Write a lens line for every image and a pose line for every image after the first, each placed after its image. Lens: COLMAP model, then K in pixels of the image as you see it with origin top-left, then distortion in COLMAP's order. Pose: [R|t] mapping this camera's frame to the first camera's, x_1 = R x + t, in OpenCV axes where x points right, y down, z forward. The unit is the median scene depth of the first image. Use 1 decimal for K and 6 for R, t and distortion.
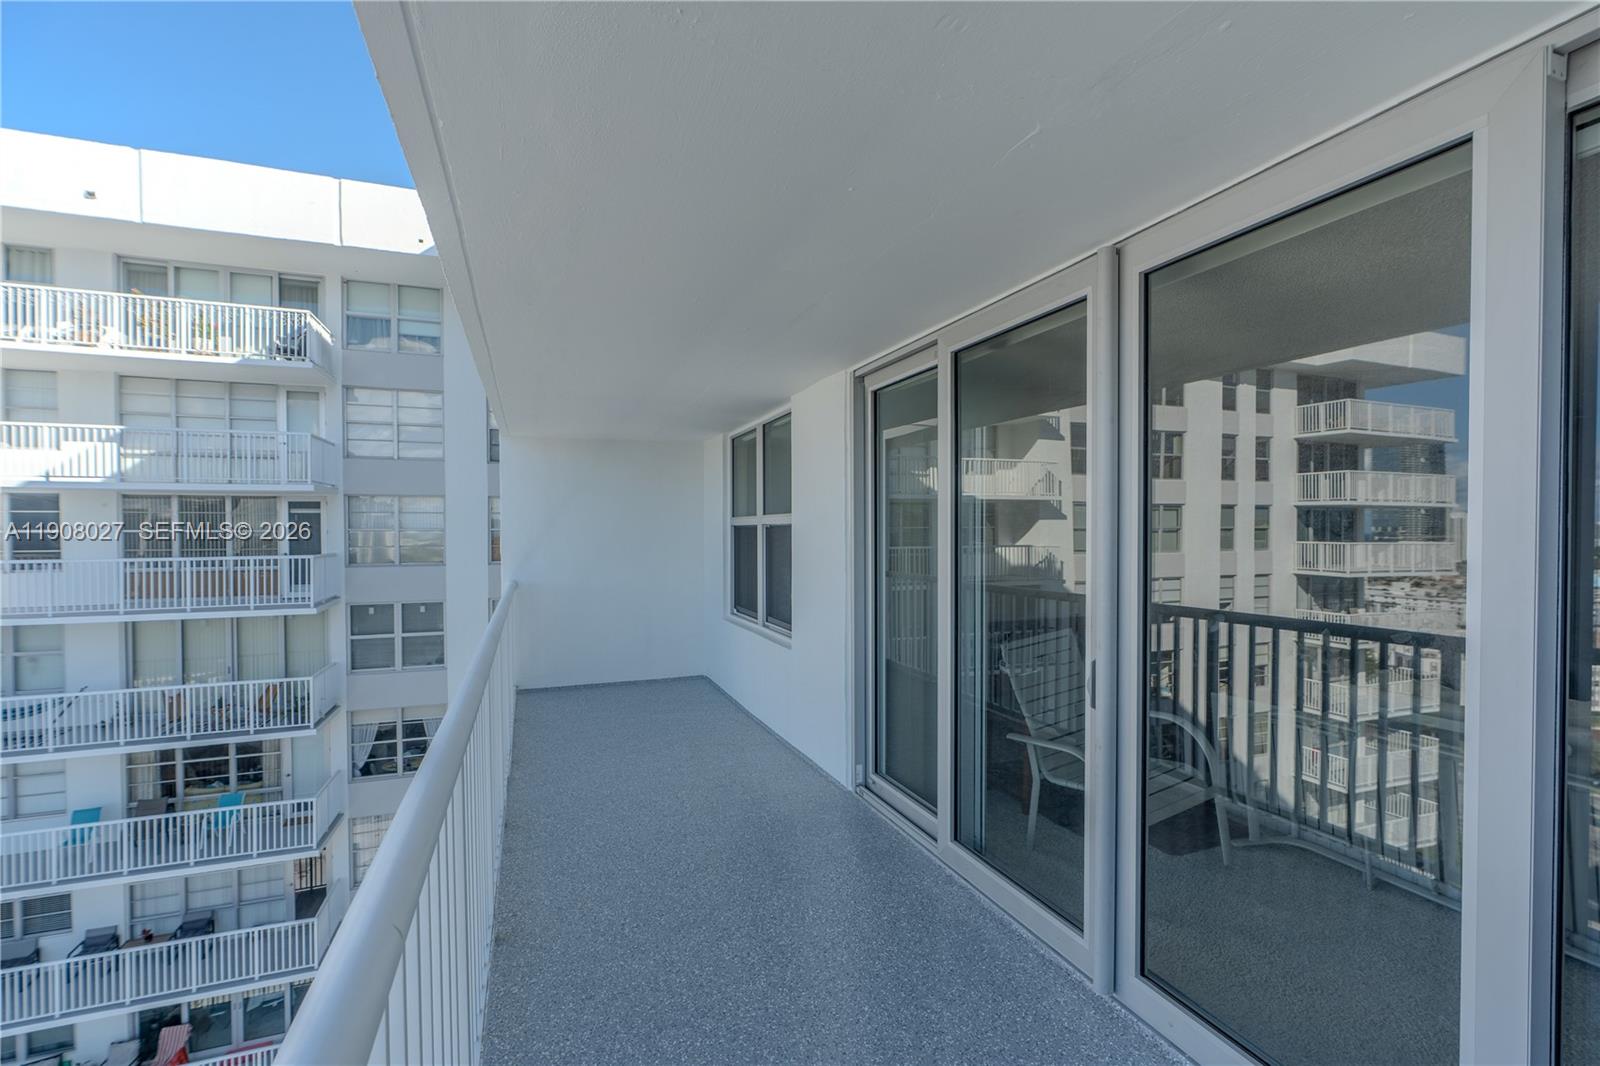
lens RADIAL K [[715.0, 0, 803.9], [0, 715.0, 530.4], [0, 0, 1]] dist [-0.006810, 0.003705]
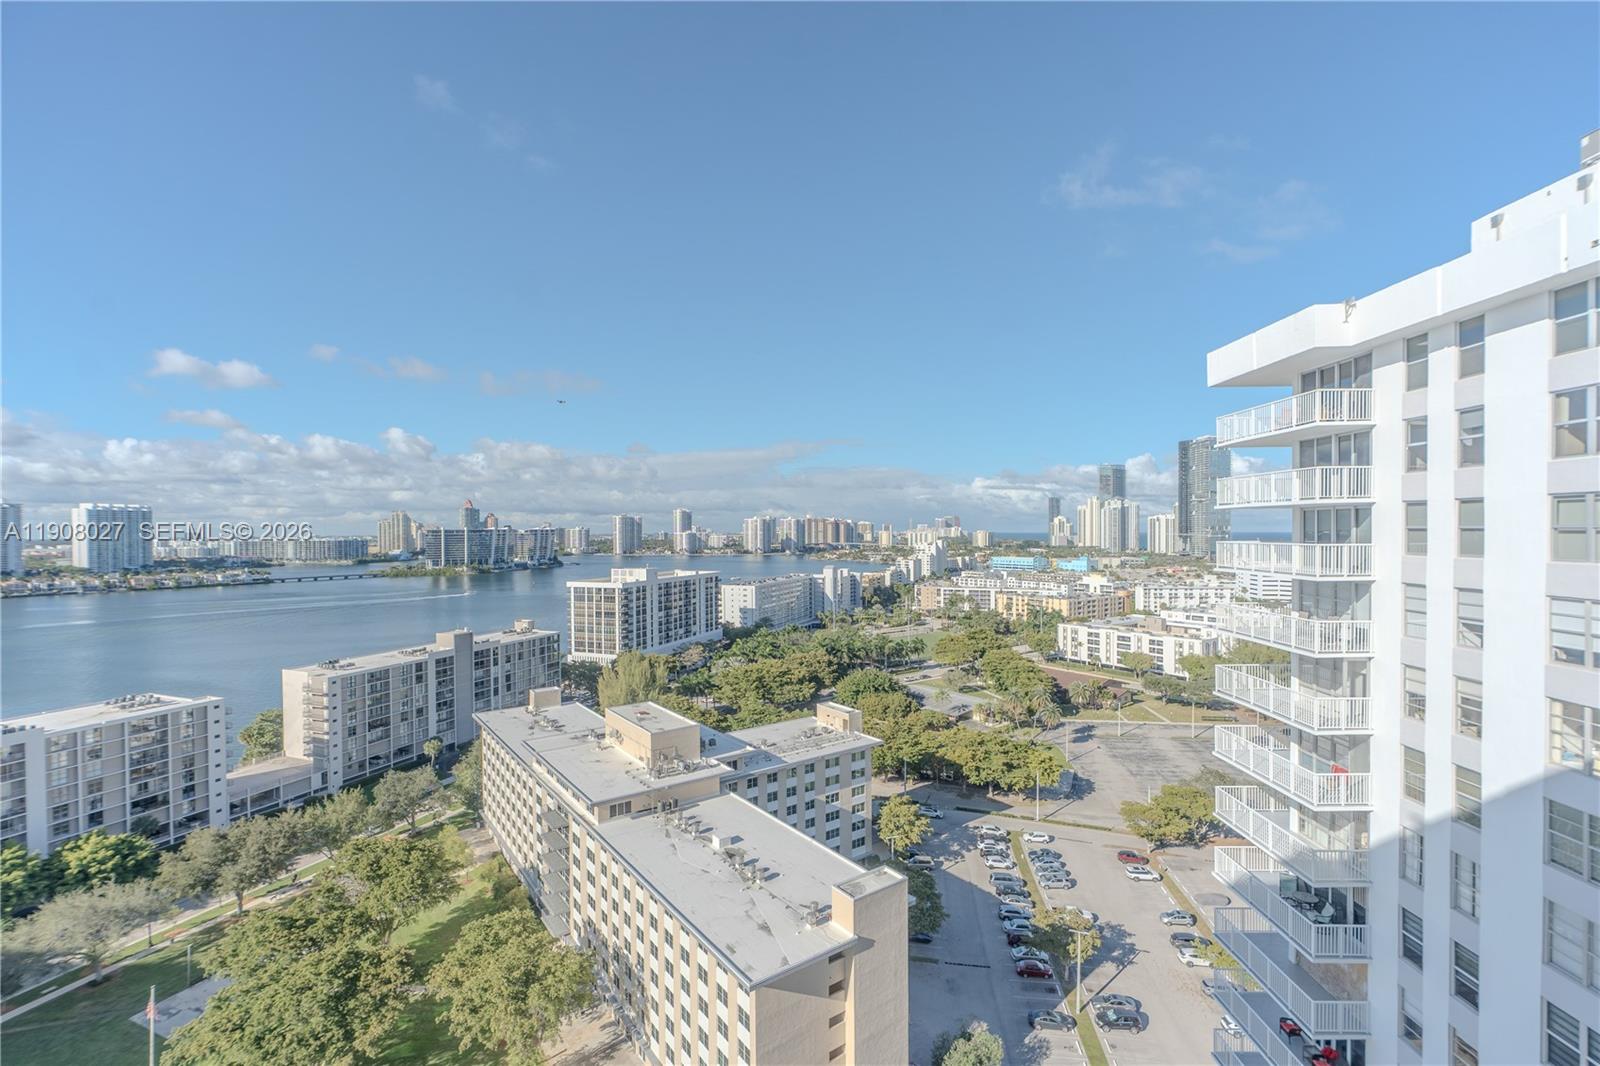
lens RADIAL K [[715.0, 0, 787.6], [0, 715.0, 537.4], [0, 0, 1]] dist [-0.006810, 0.003705]
pose [[-0.399422, 0.007687, -0.916735, 1.663092], [-0.006787, 0.999913, 0.011342, 0.002900], [0.916742, 0.010752, -0.399335, 0.650818]]
